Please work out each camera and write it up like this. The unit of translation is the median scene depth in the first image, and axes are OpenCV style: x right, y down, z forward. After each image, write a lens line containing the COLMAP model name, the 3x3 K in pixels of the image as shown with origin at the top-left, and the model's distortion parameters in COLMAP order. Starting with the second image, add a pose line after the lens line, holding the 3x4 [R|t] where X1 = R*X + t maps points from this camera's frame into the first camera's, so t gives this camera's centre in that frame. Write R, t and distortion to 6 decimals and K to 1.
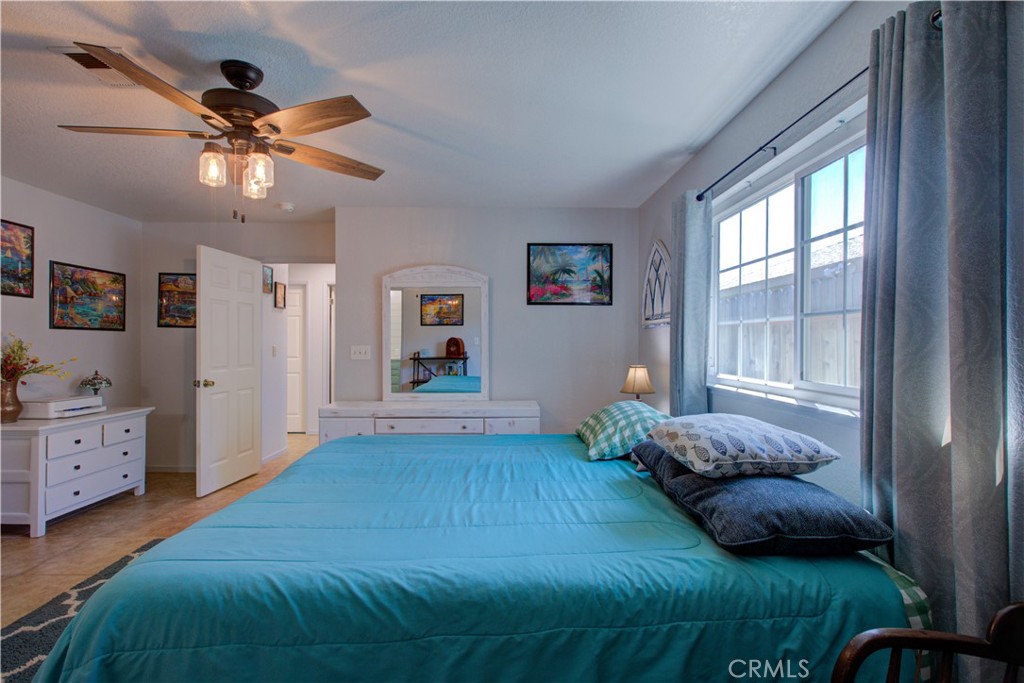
lens RADIAL K [[469.8, 0, 508.0], [0, 469.8, 340.6], [0, 0, 1]] dist [-0.017843, 0.000517]
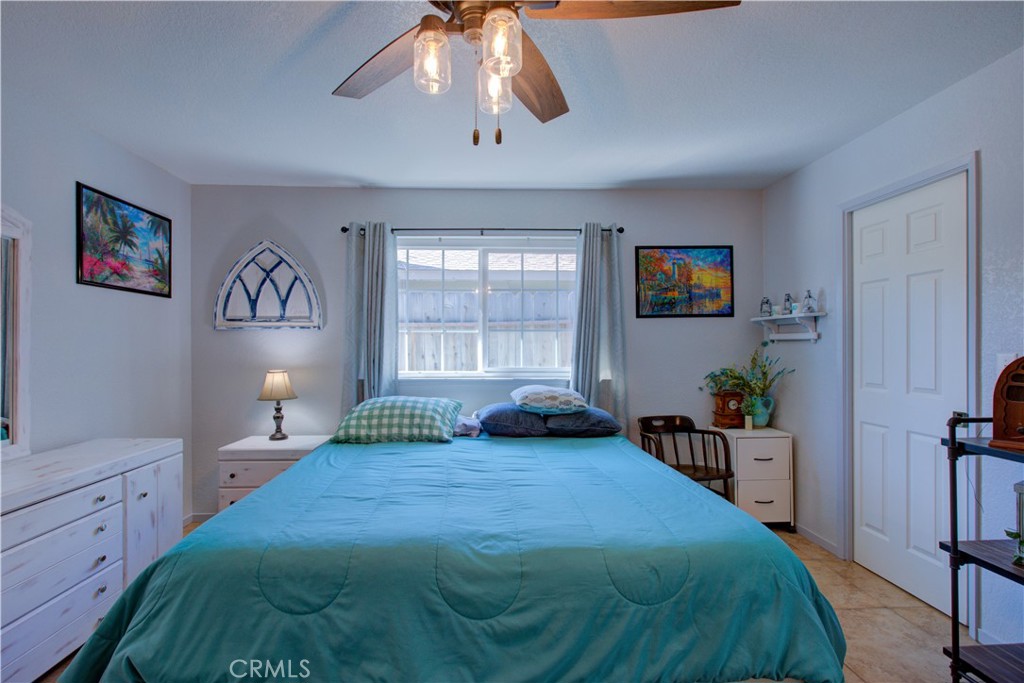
lens RADIAL K [[469.8, 0, 510.0], [0, 469.8, 342.3], [0, 0, 1]] dist [-0.017843, 0.000517]
pose [[-0.013264, 0.009481, 0.999867, -0.557002], [-0.003595, 0.999948, -0.009530, 0.002746], [-0.999906, -0.003721, -0.013229, 0.451534]]
